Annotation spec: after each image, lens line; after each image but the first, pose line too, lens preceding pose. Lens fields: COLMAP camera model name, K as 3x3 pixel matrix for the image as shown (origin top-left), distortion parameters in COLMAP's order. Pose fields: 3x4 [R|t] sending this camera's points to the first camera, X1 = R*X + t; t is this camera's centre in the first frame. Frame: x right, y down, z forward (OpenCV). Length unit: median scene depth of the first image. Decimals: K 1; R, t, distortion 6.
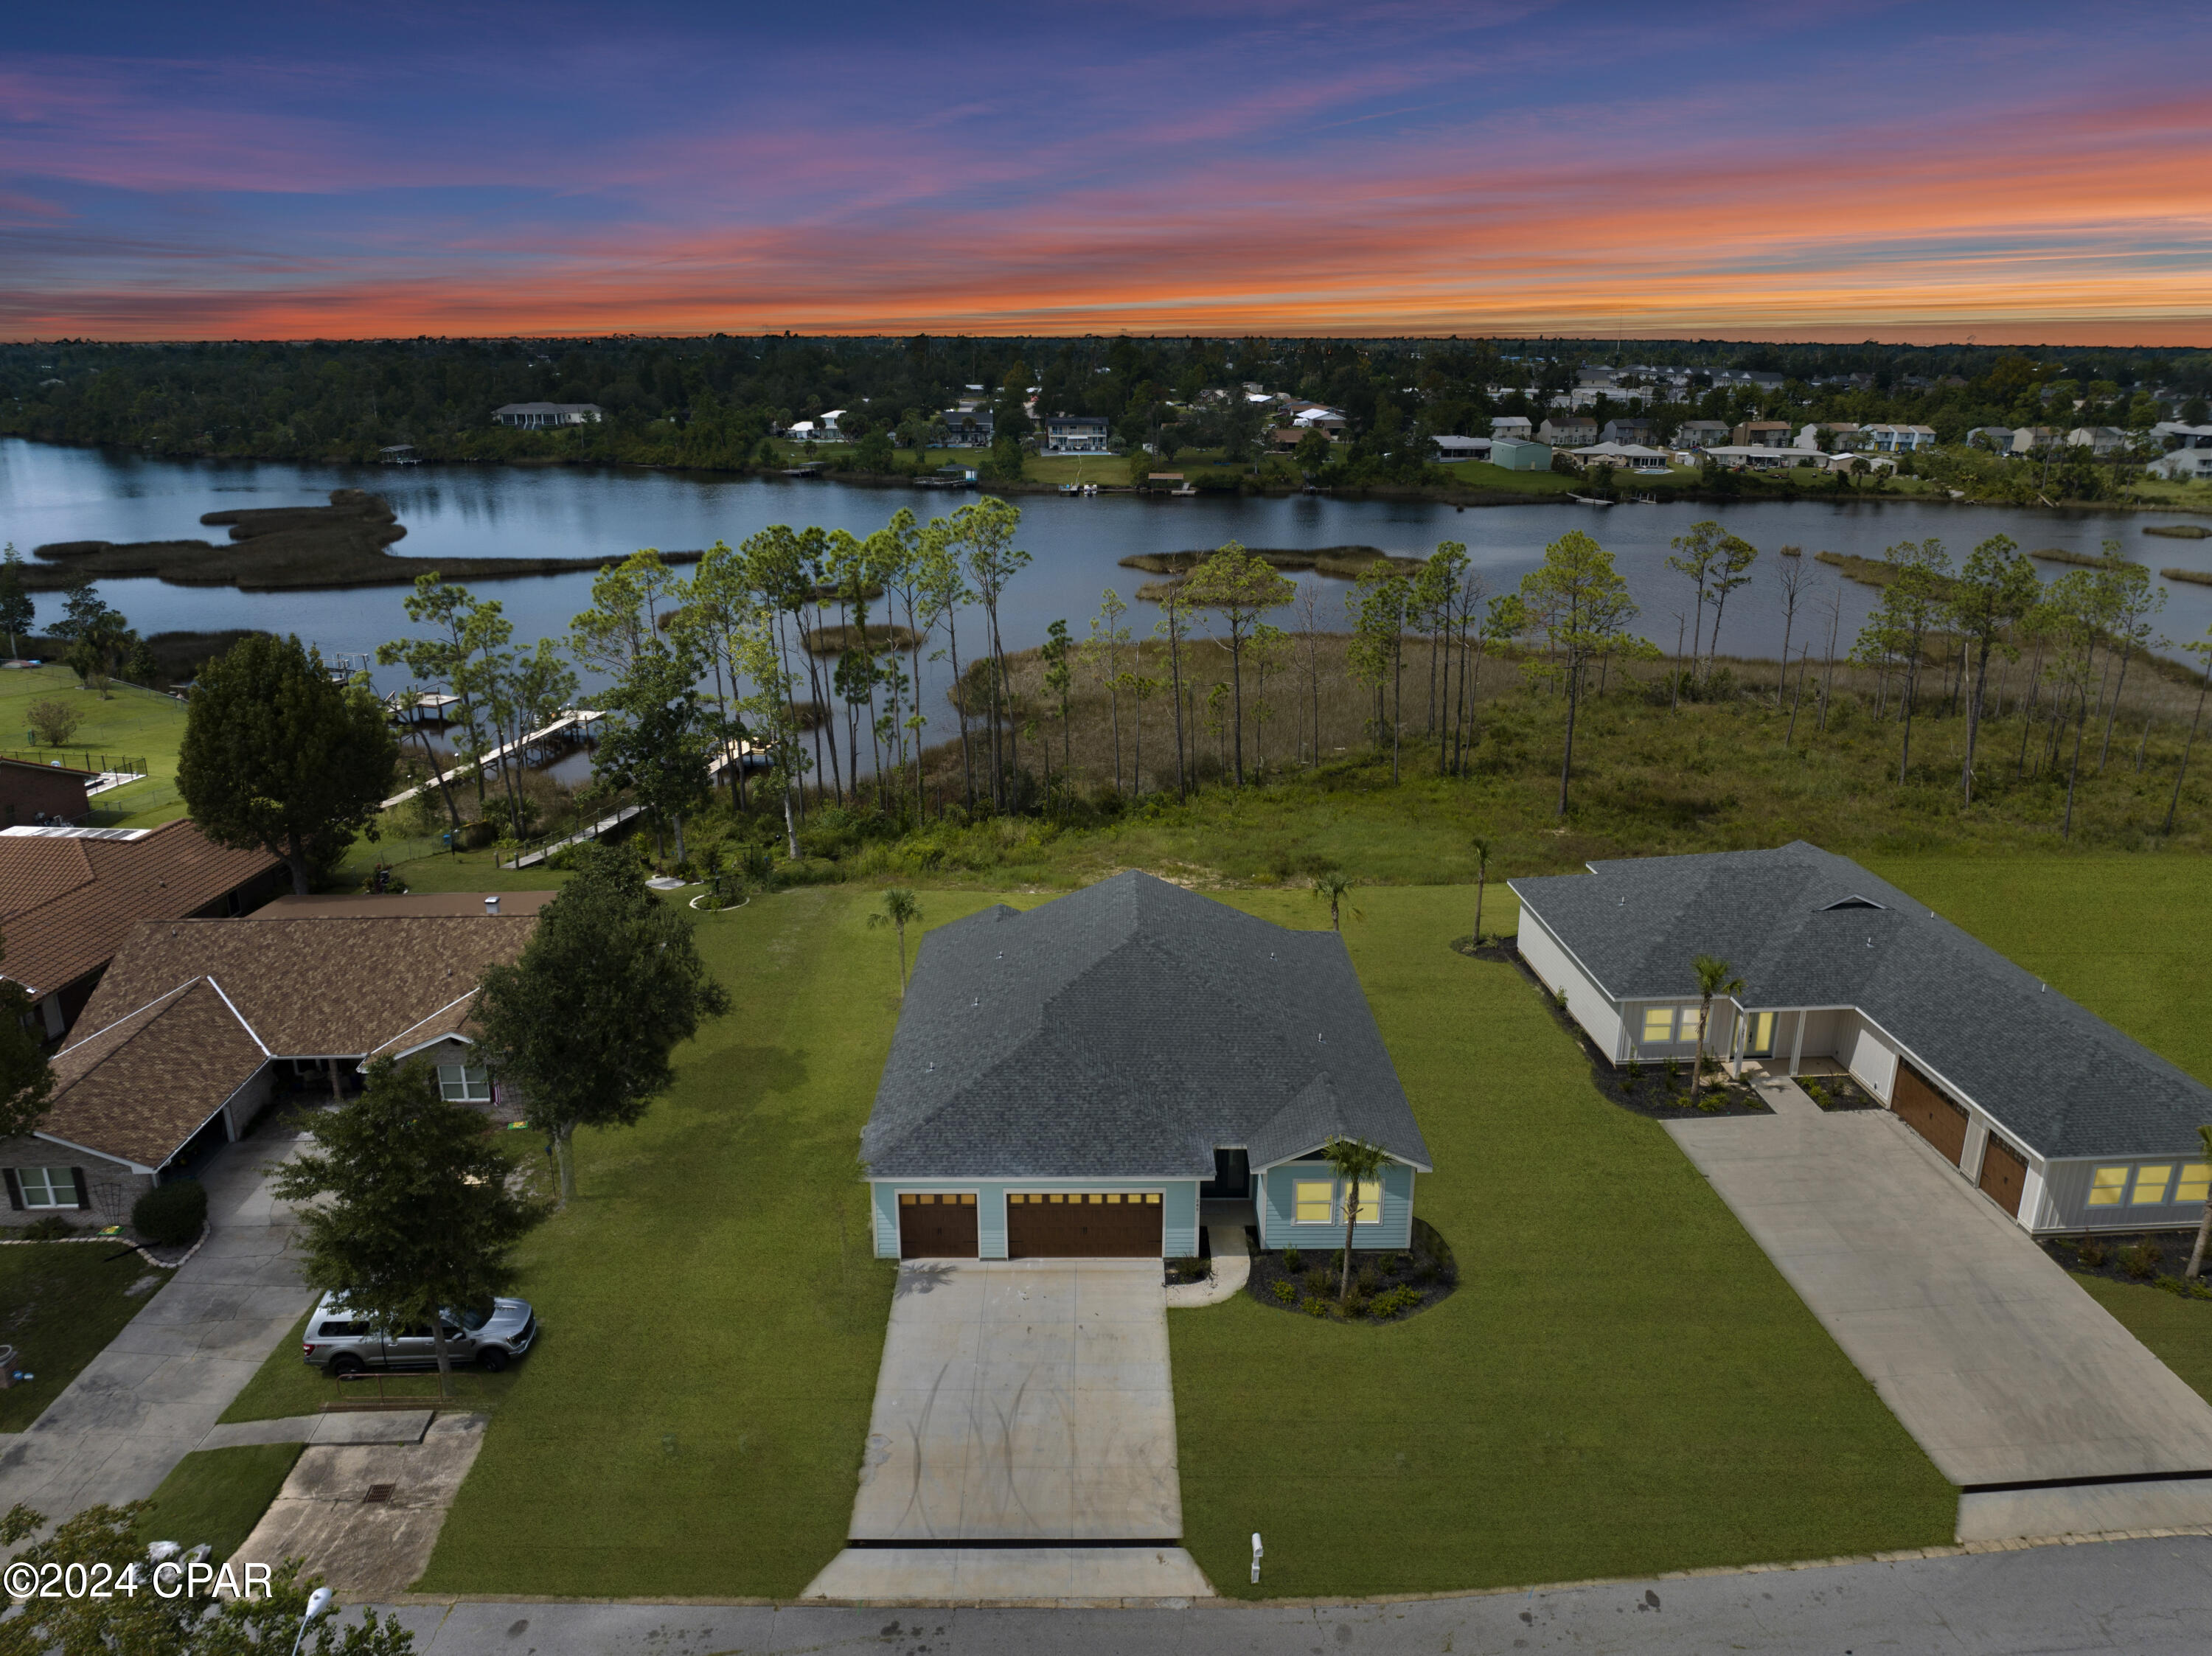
lens RADIAL K [[1548.4, 0, 1116.6], [0, 1548.4, 822.5], [0, 0, 1]] dist [-0.041463, 0.006199]
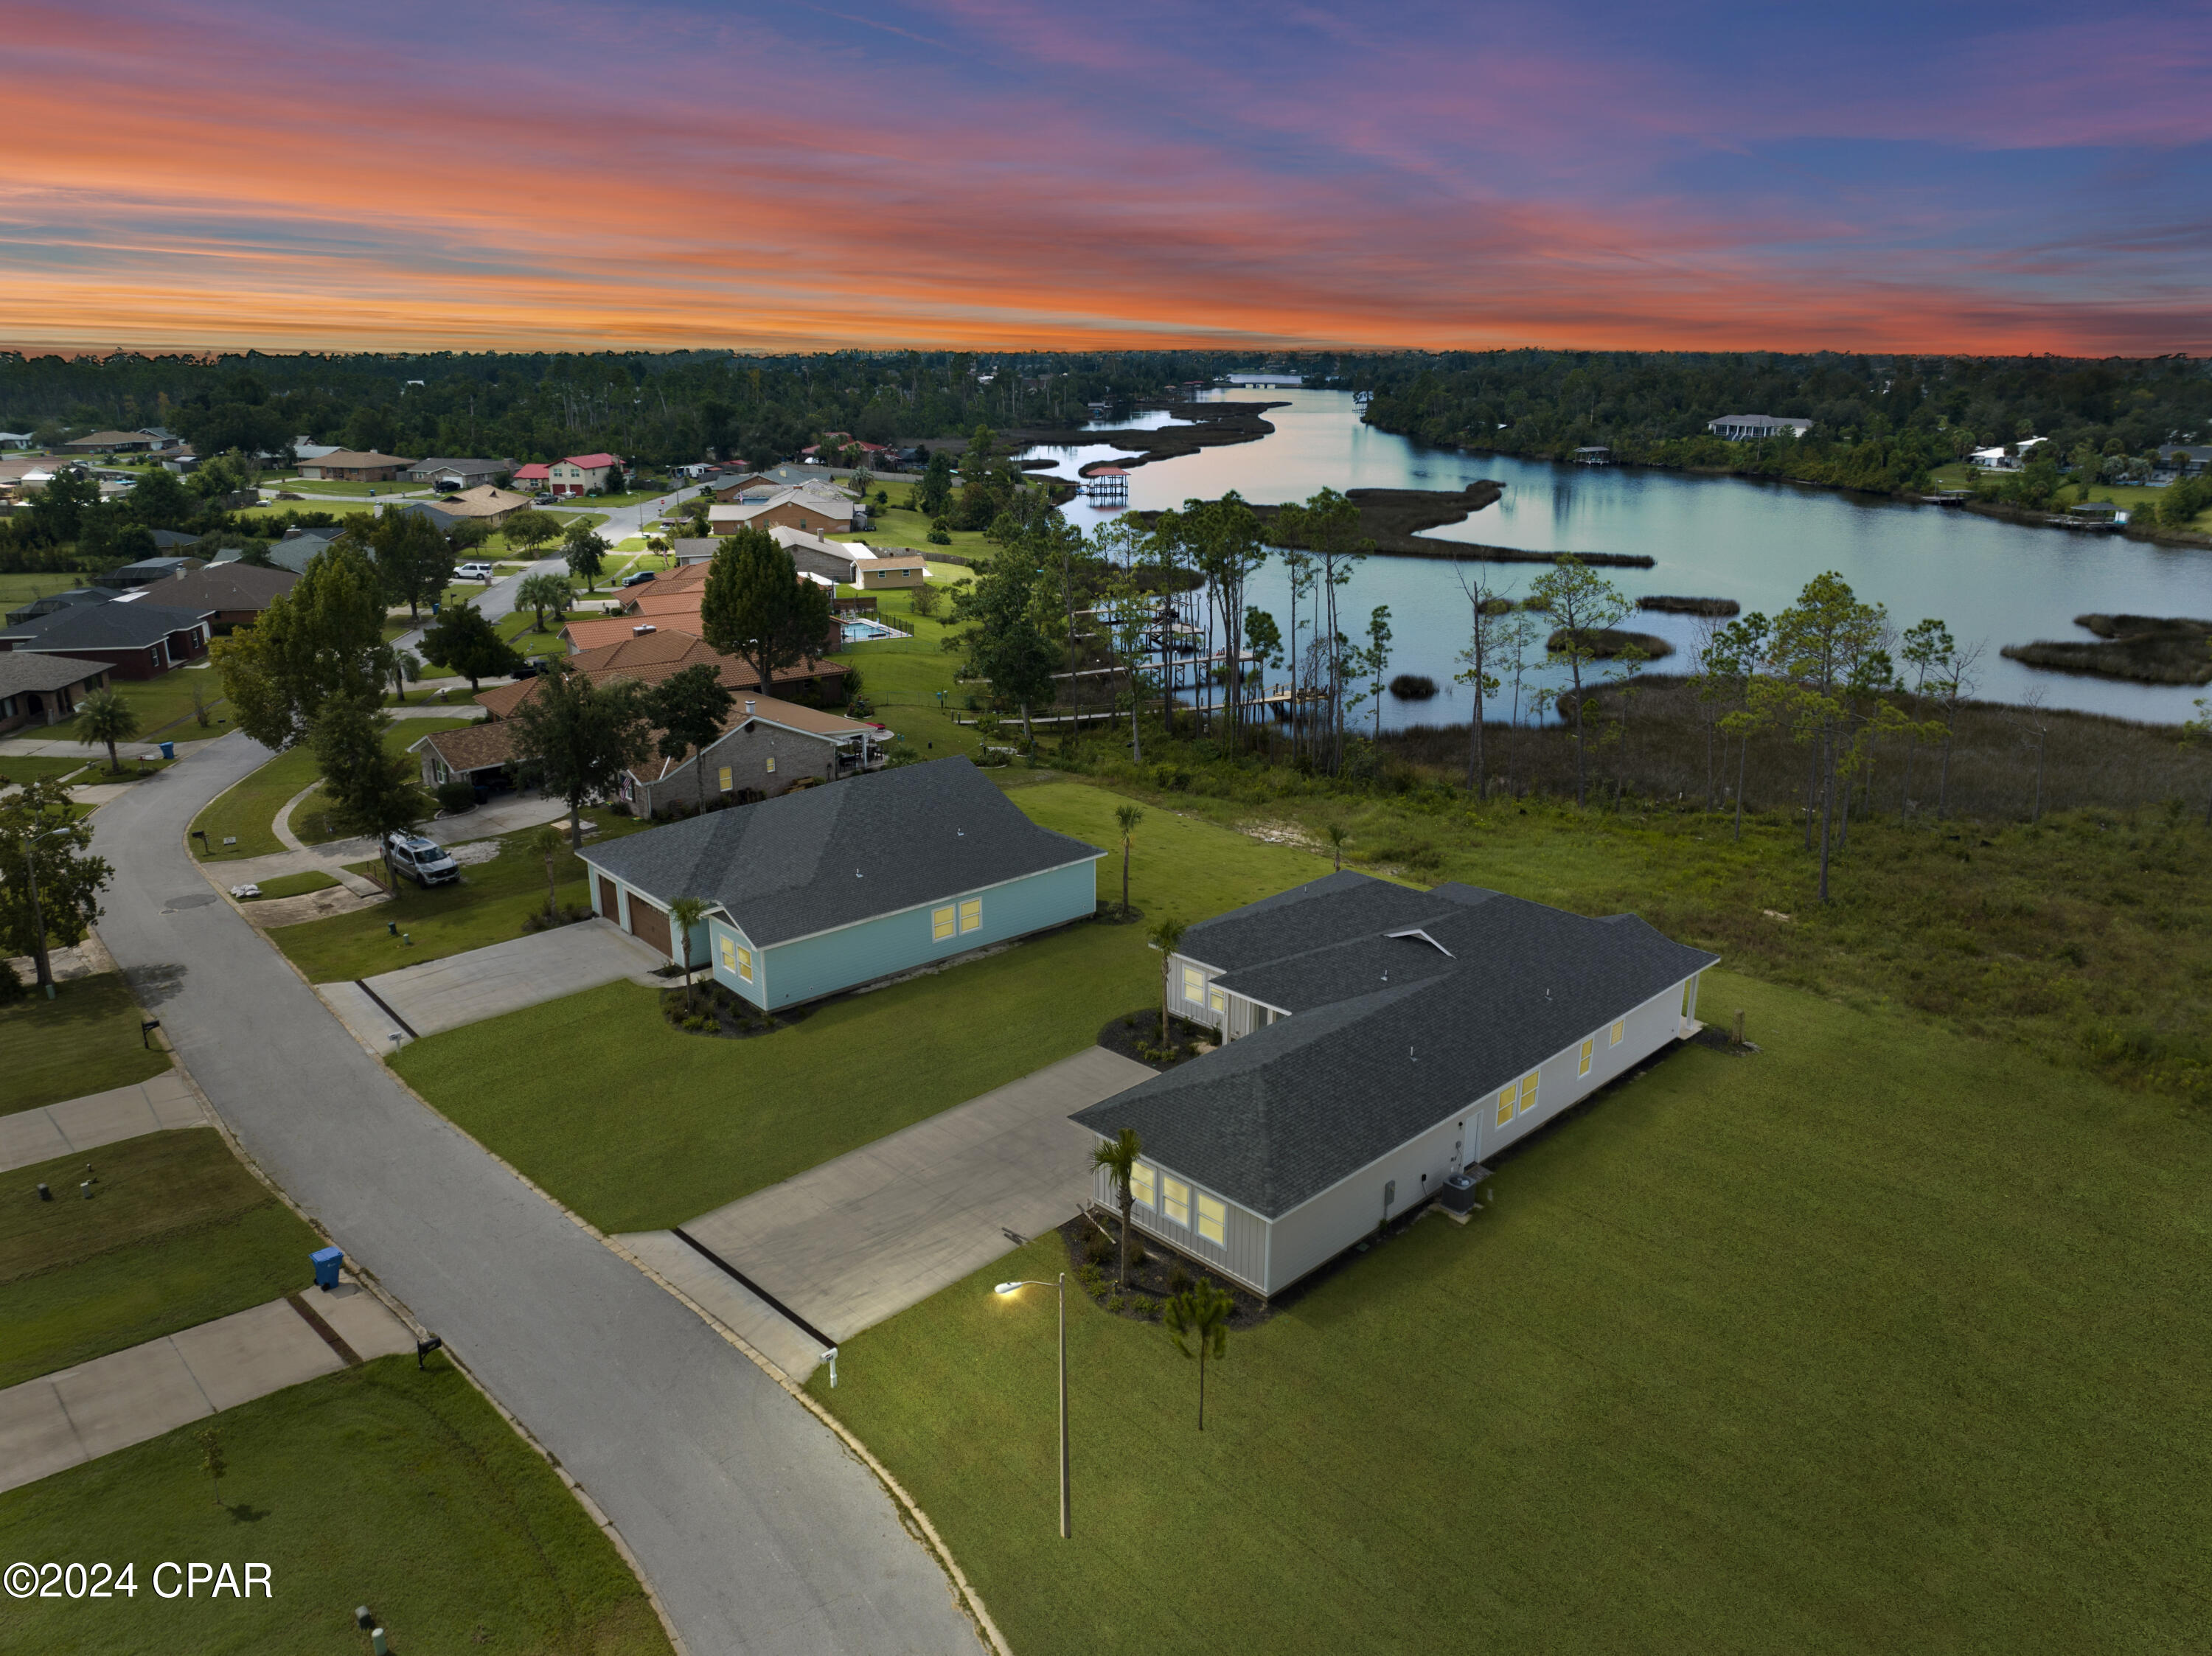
lens RADIAL K [[1548.4, 0, 1116.6], [0, 1548.4, 822.5], [0, 0, 1]] dist [-0.041463, 0.006199]
pose [[0.651710, 0.220376, -0.725747, 0.199587], [-0.226576, 0.969733, 0.091001, -0.011700], [0.723835, 0.105131, 0.681916, 0.041340]]
